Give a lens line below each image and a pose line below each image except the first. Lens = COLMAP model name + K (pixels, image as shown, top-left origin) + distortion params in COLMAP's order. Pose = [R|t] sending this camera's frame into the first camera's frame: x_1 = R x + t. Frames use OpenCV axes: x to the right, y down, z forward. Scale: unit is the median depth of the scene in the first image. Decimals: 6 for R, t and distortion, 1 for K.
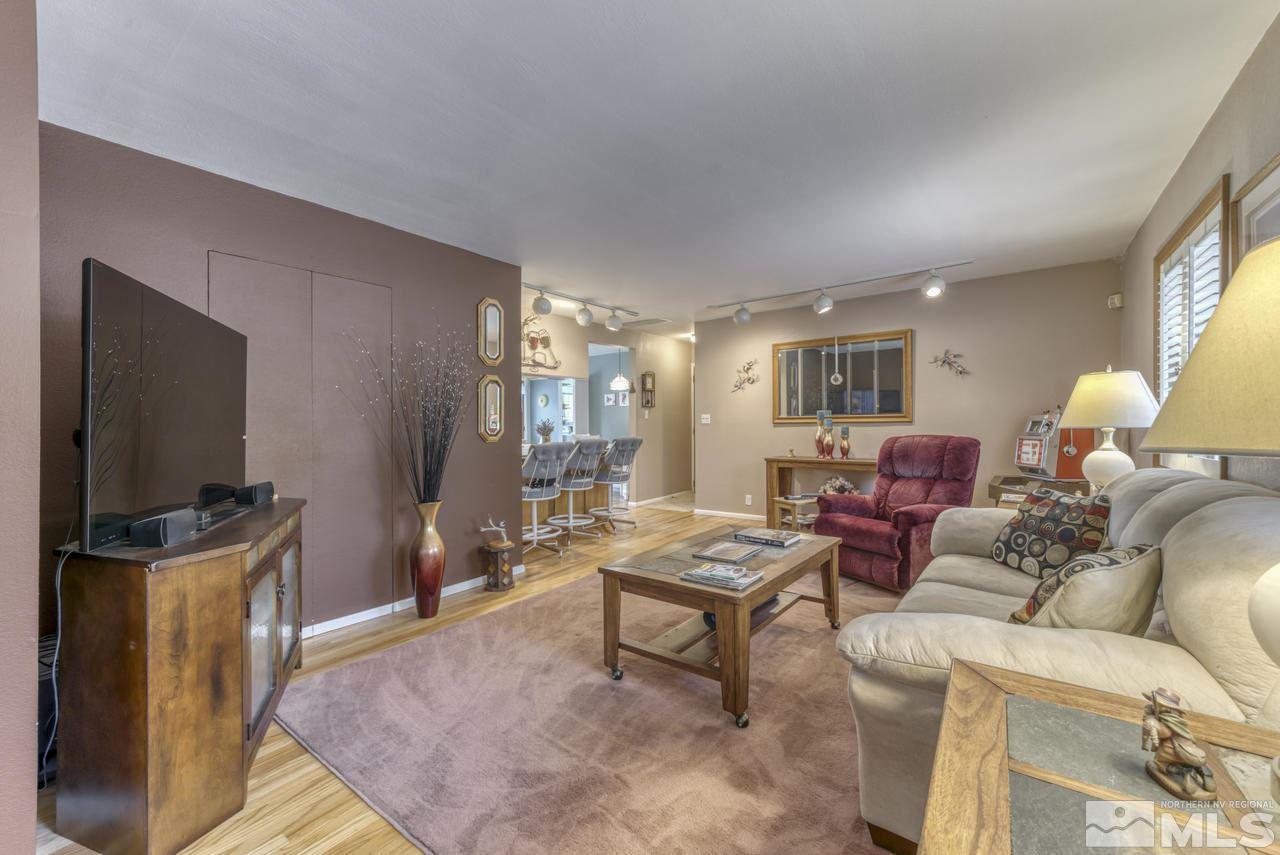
lens RADIAL K [[518.1, 0, 632.4], [0, 518.1, 426.5], [0, 0, 1]] dist [0.000723, 0.001101]
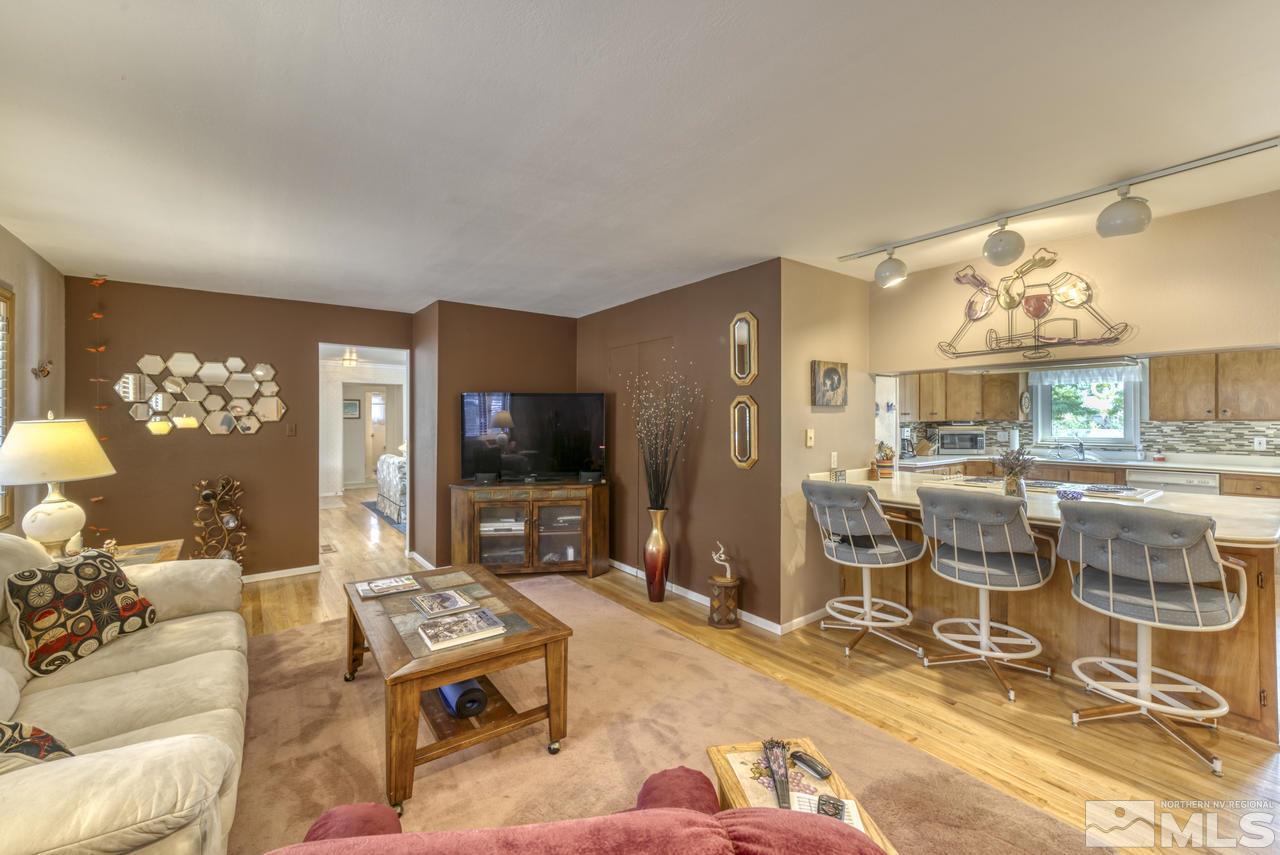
lens RADIAL K [[518.1, 0, 632.4], [0, 518.1, 426.5], [0, 0, 1]] dist [0.000723, 0.001101]
pose [[-0.286001, 0.031567, -0.957709, 0.451292], [0.002063, 0.999475, 0.032327, -0.051352], [0.958227, 0.007270, -0.285916, 0.733144]]
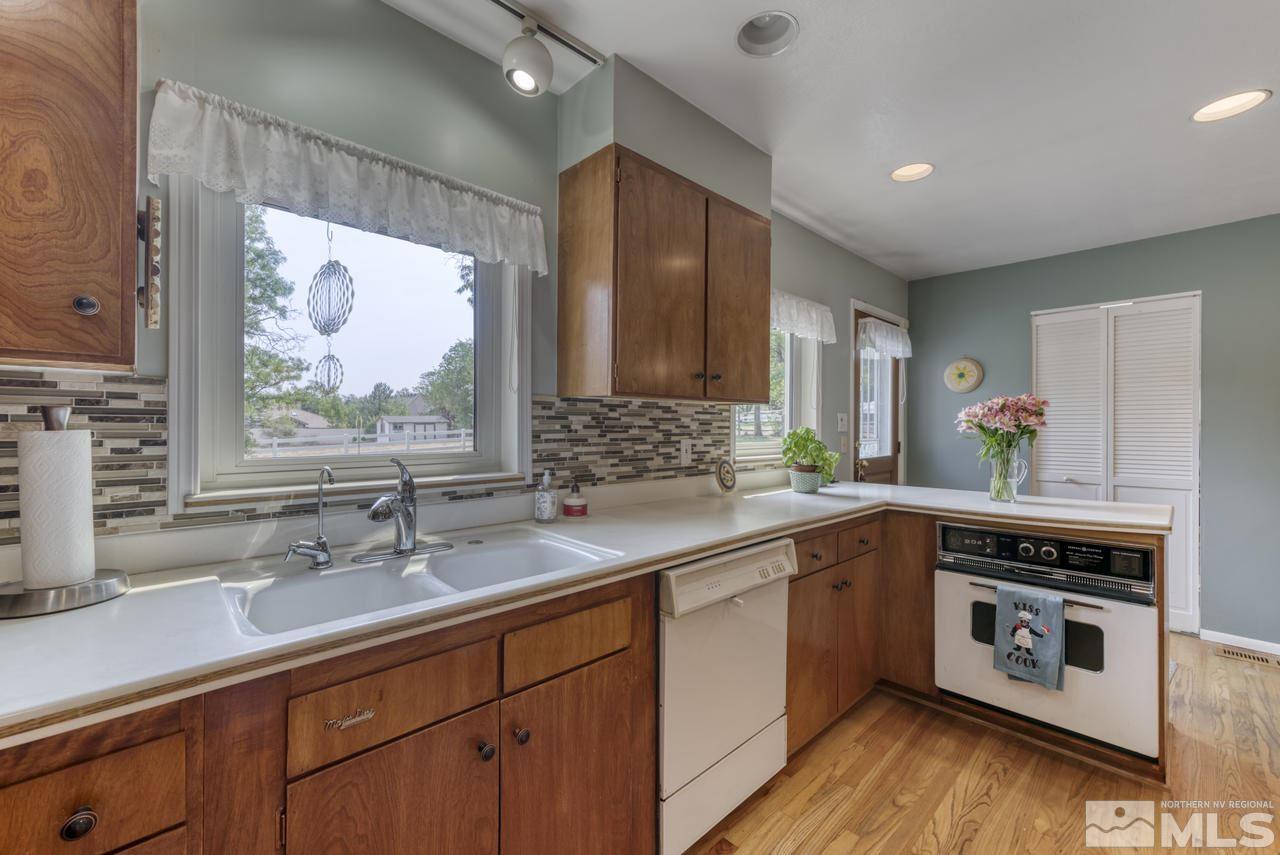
lens RADIAL K [[518.1, 0, 632.4], [0, 518.1, 426.5], [0, 0, 1]] dist [0.000723, 0.001101]
pose [[0.985168, 0.019590, -0.170470, -0.631129], [-0.020358, 0.999789, -0.002757, -0.011429], [0.170380, 0.006186, 0.985359, 1.064216]]
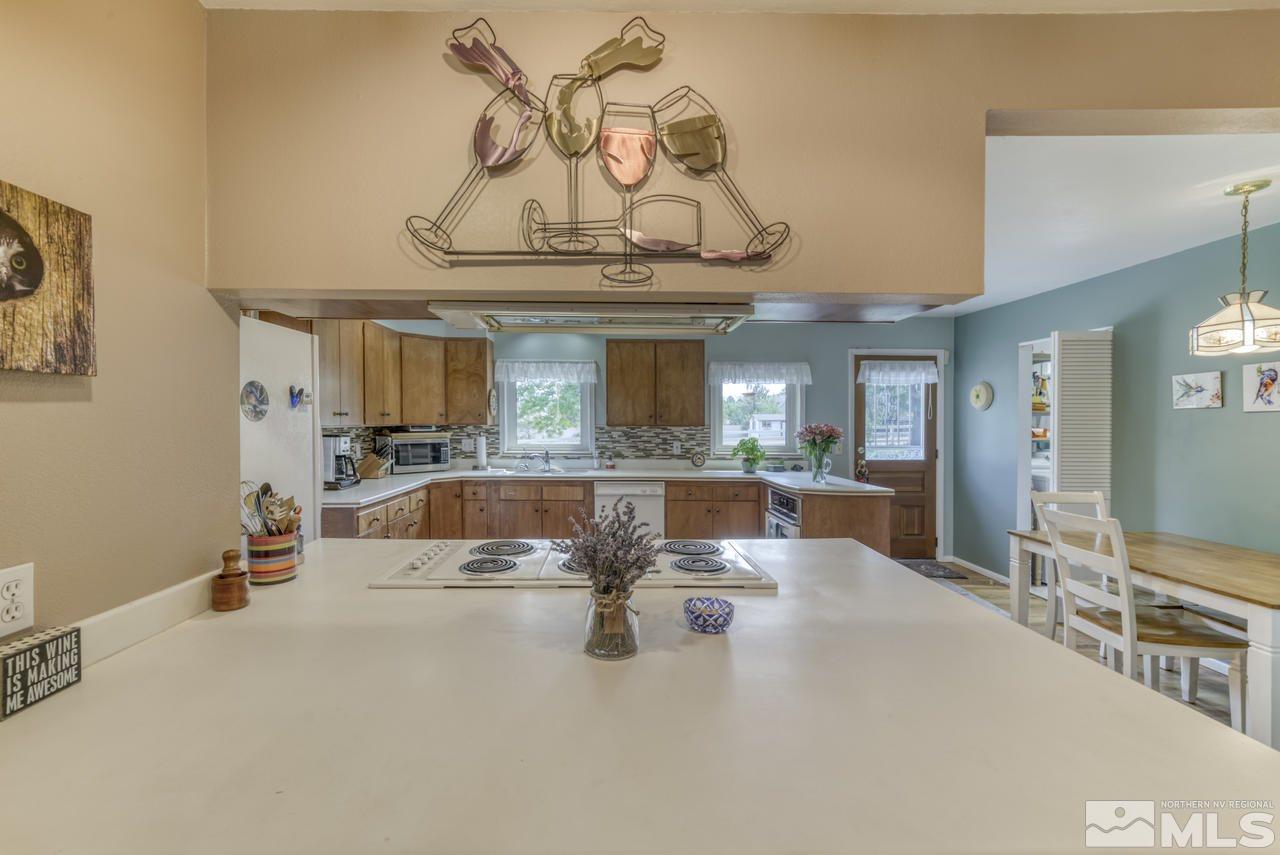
lens RADIAL K [[526.8, 0, 614.4], [0, 526.8, 434.2], [0, 0, 1]] dist [0.000355, 0.000404]
pose [[0.609052, 0.040230, -0.792110, -0.005486], [-0.020742, 0.999179, 0.034798, -0.046467], [0.792859, -0.004764, 0.609386, 0.836295]]
